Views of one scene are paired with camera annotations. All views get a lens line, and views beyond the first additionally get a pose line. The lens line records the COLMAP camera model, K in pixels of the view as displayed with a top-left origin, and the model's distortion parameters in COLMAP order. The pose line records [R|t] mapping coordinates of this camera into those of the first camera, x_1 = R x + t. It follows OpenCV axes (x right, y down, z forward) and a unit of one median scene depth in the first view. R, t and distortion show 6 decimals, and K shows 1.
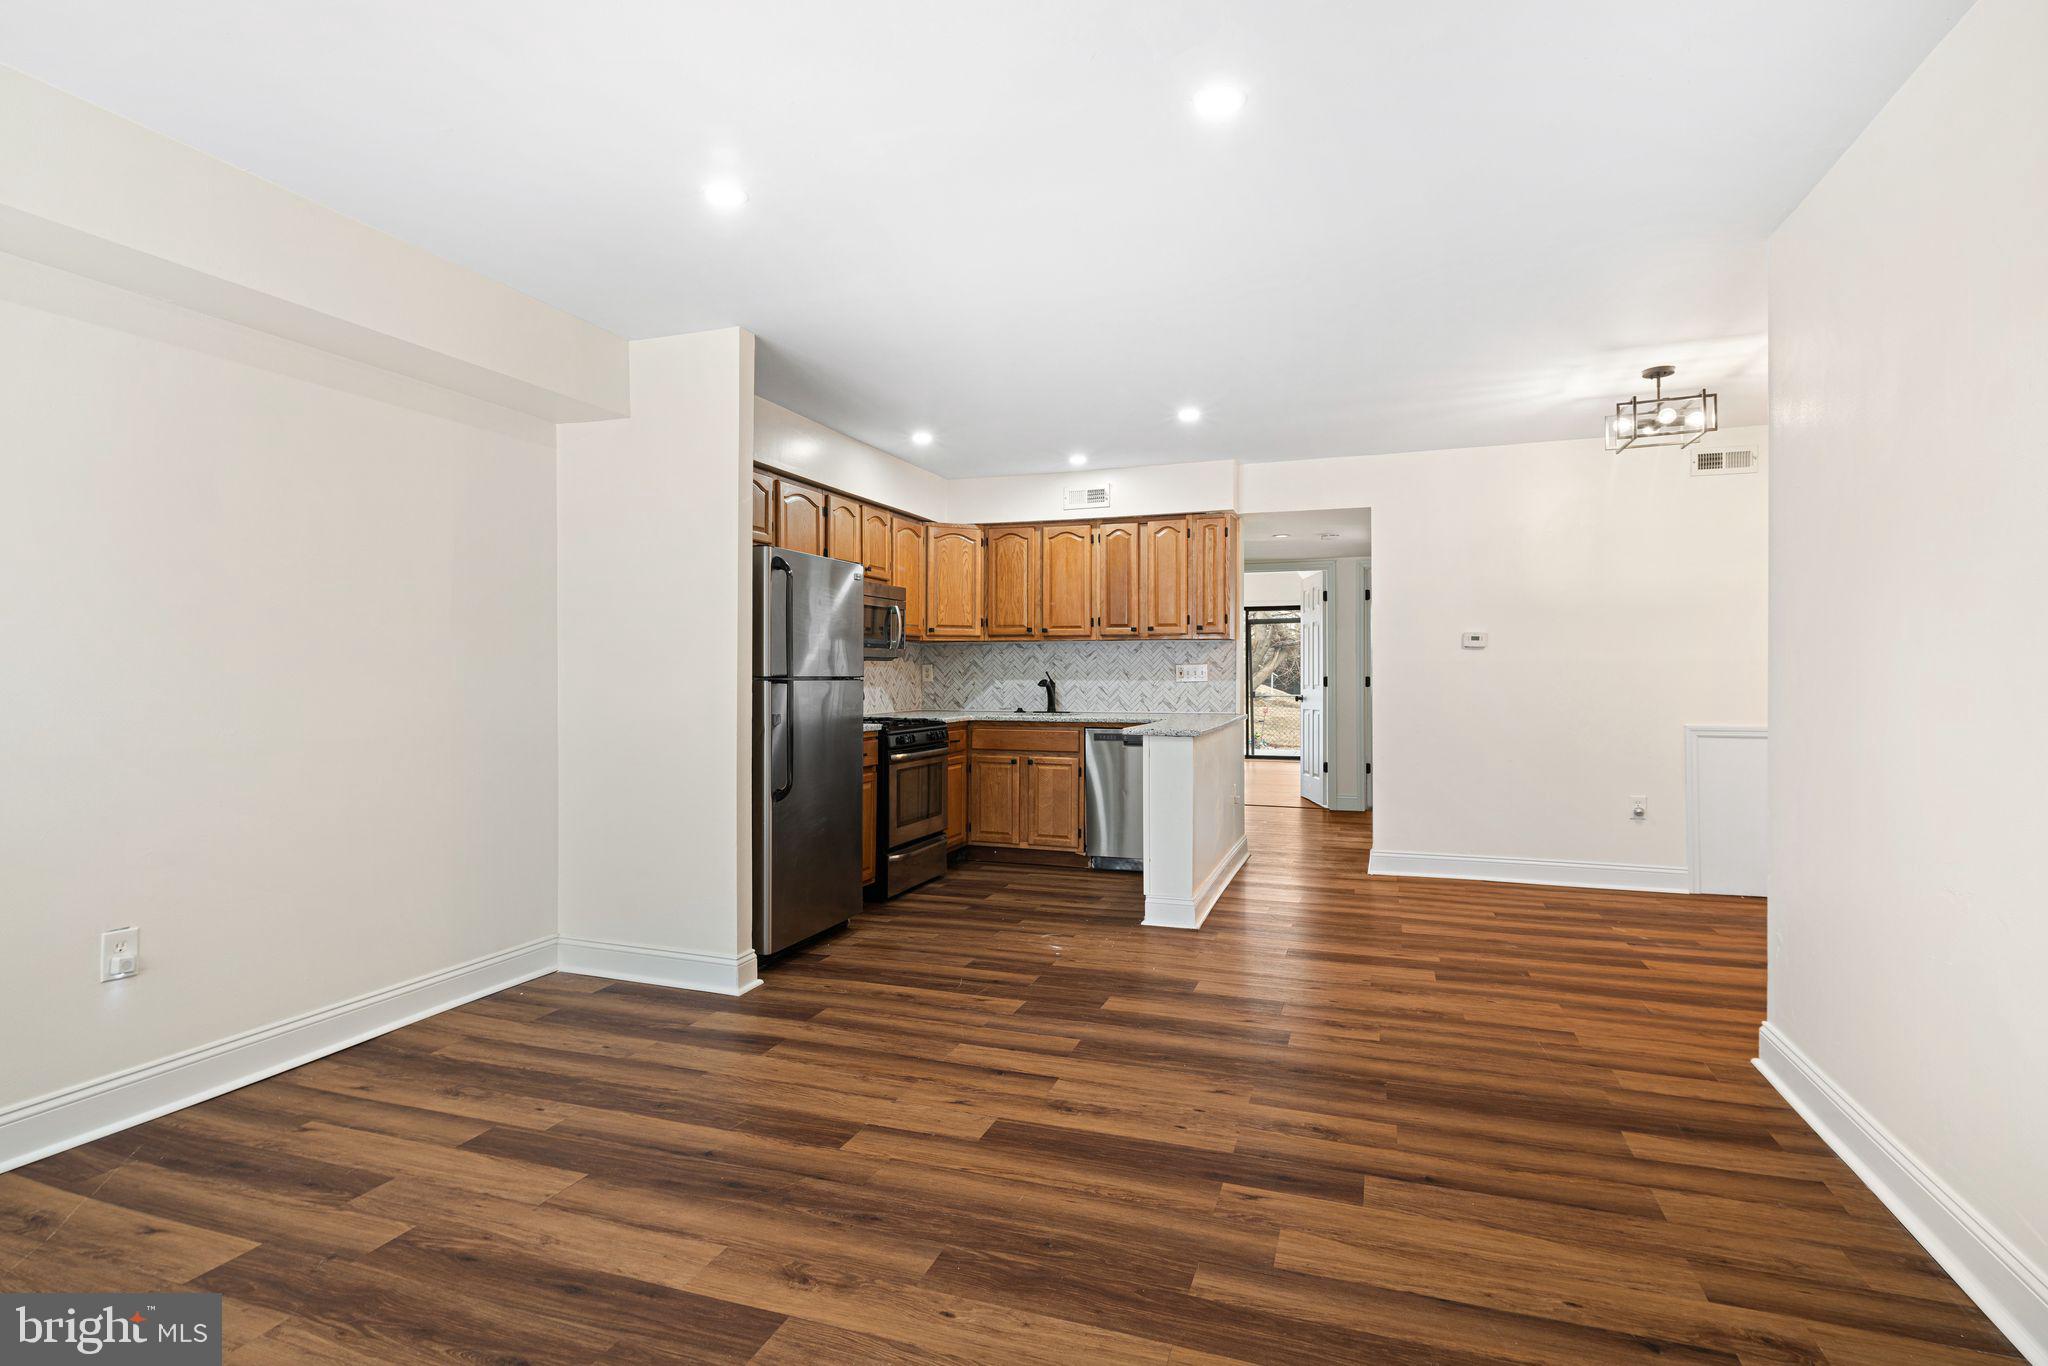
lens RADIAL K [[1034.2, 0, 968.0], [0, 1034.2, 683.4], [0, 0, 1]] dist [0.001325, -0.000096]
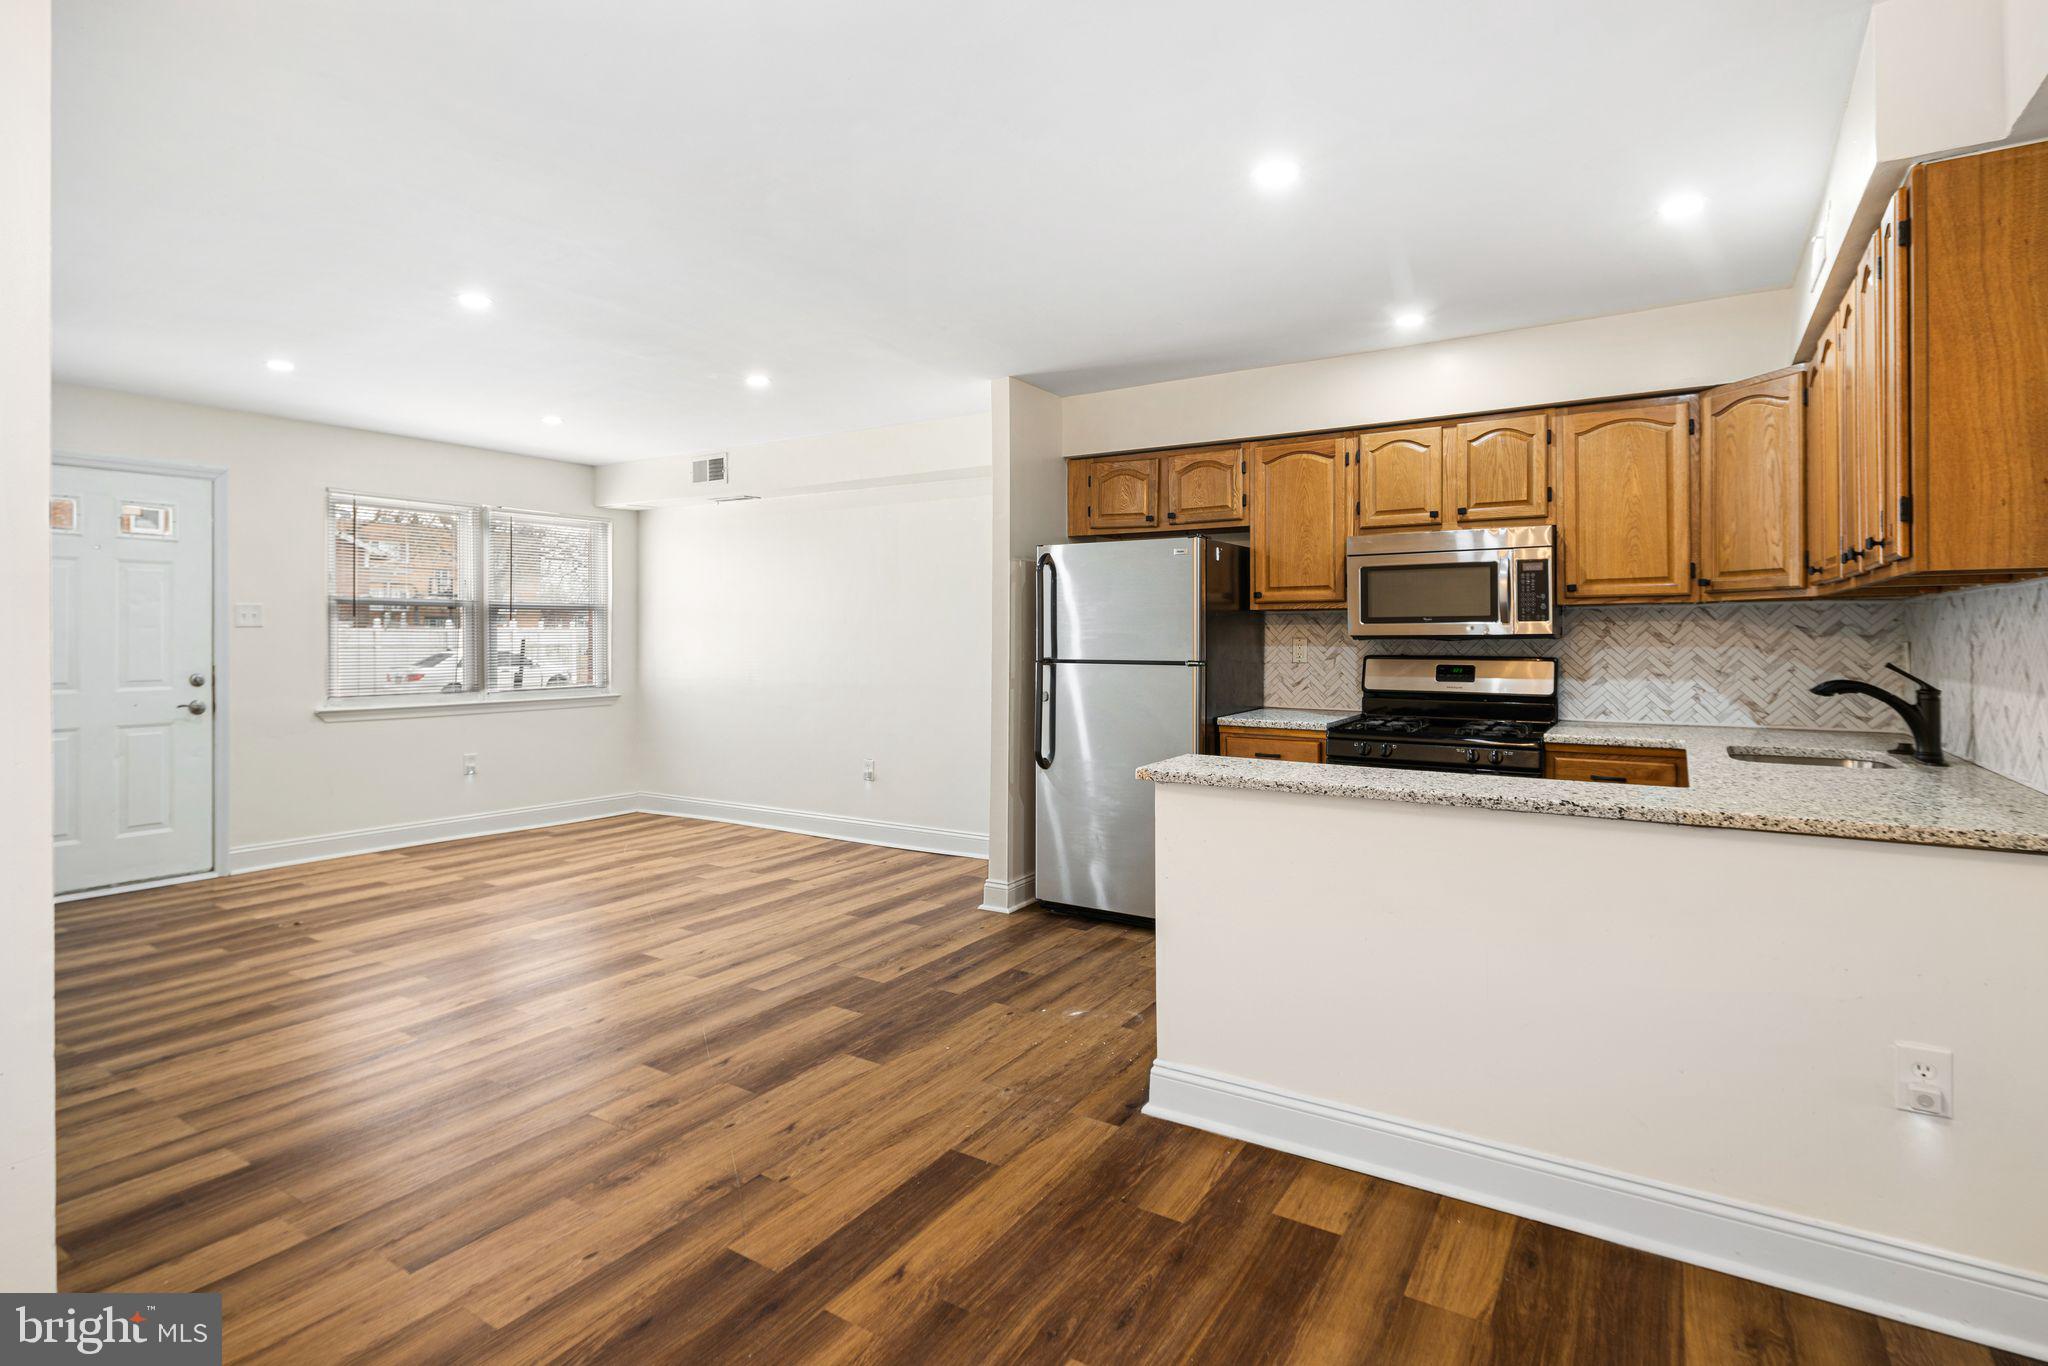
lens RADIAL K [[991.2, 0, 1057.7], [0, 991.2, 639.7], [0, 0, 1]] dist [-0.001157, -0.001344]
pose [[-0.170273, 0.002835, -0.985393, 0.672866], [-0.007411, 0.999964, 0.004157, -0.024672], [0.985369, 0.008011, -0.170246, 0.906954]]
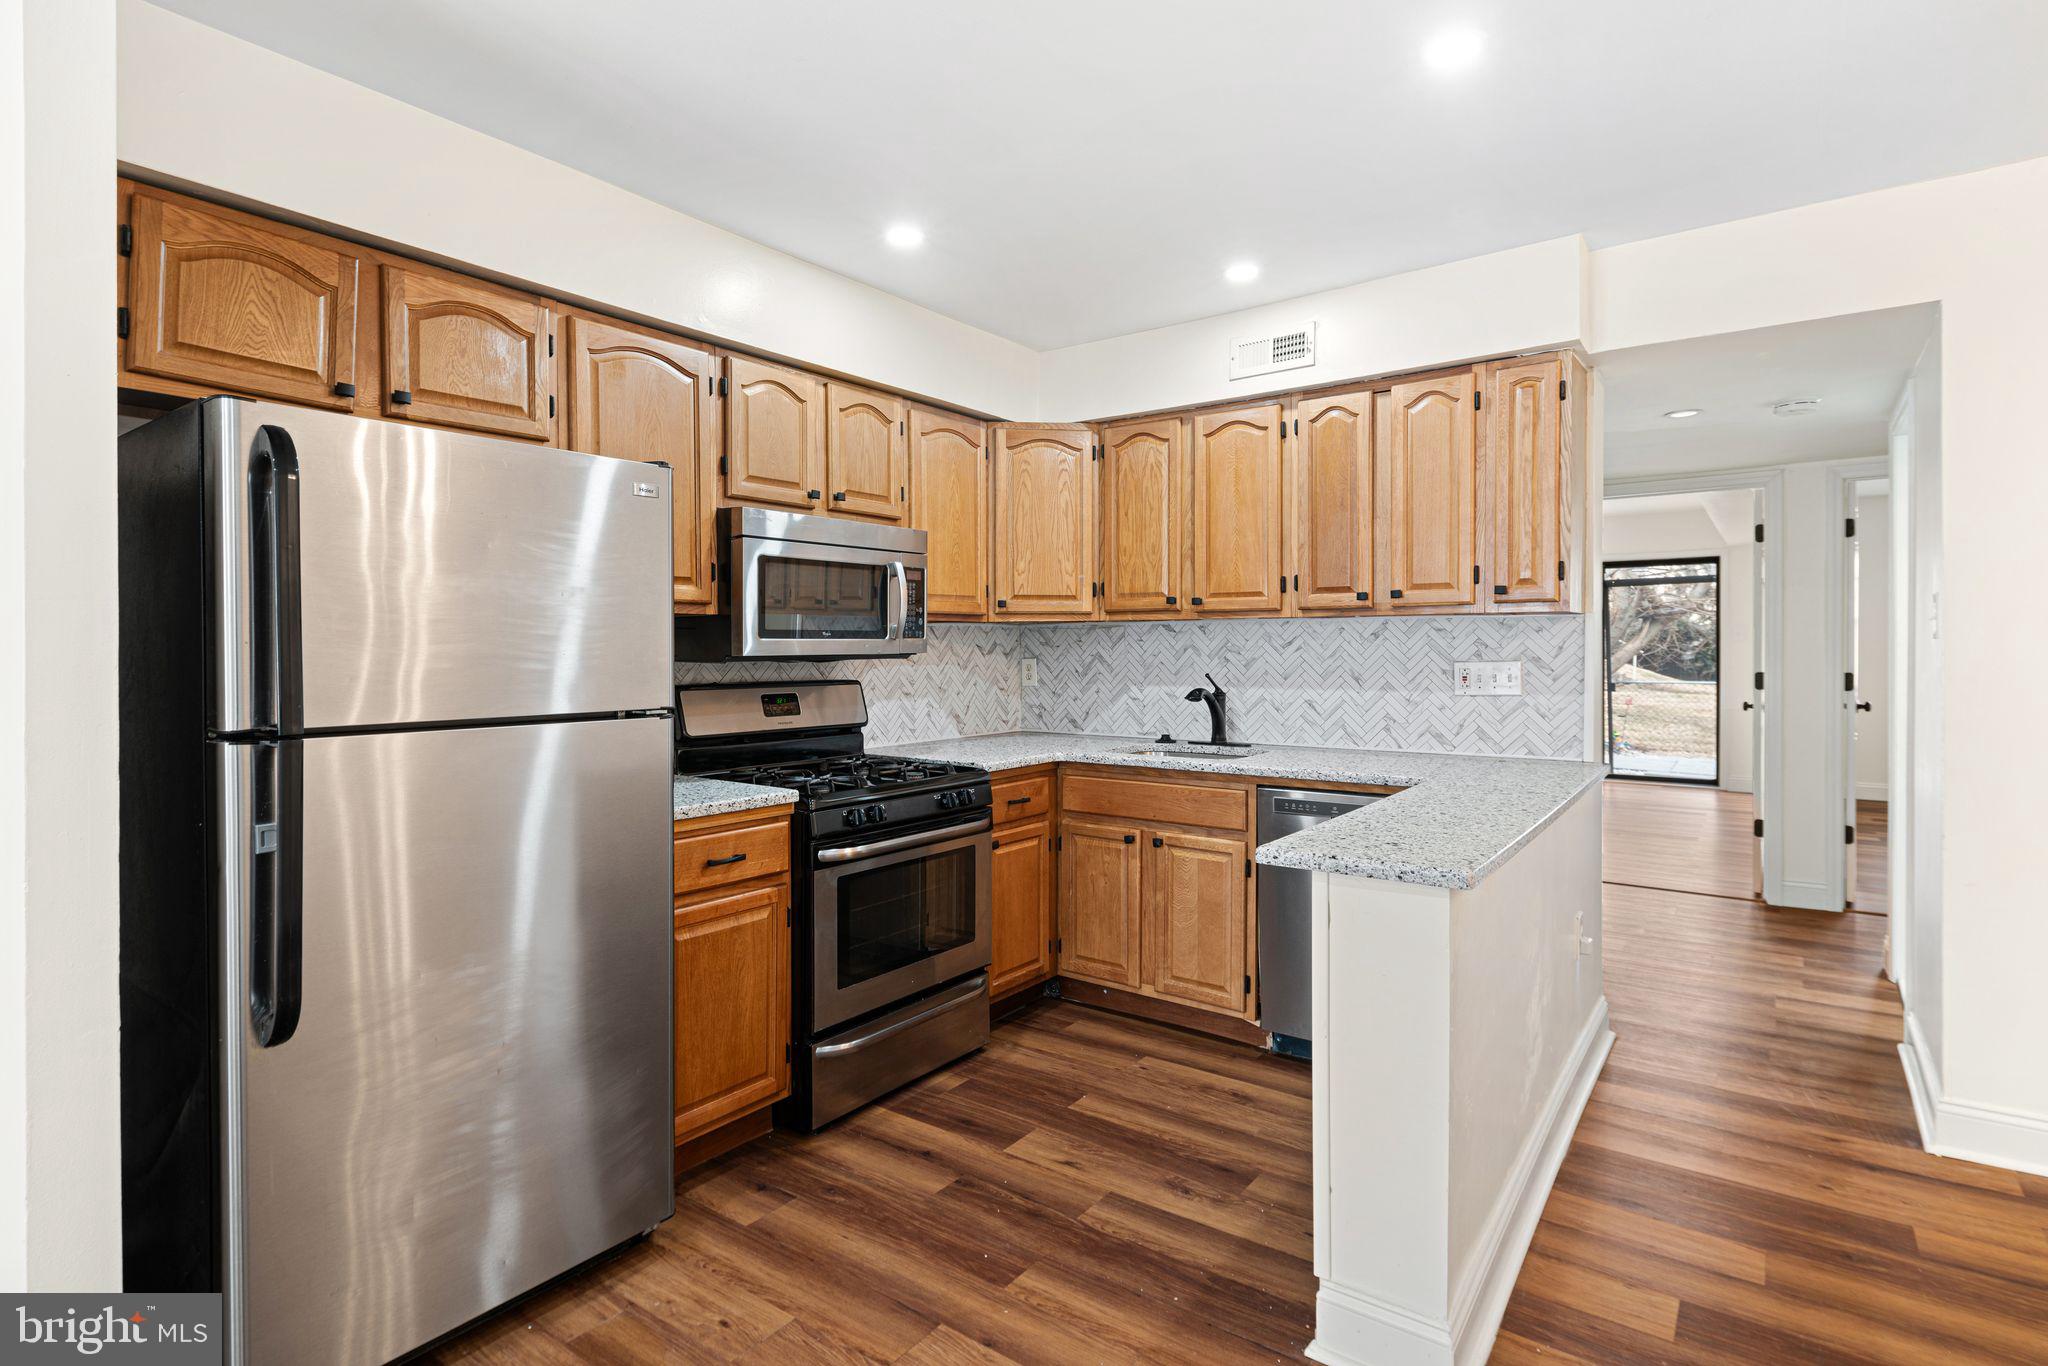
lens RADIAL K [[1018.2, 0, 966.6], [0, 1018.2, 668.8], [0, 0, 1]] dist [0.002913, 0.000111]
pose [[0.957676, 0.000879, -0.287847, 0.137474], [0.002362, 0.999938, 0.010911, -0.025443], [0.287839, -0.011129, 0.957614, 0.529166]]
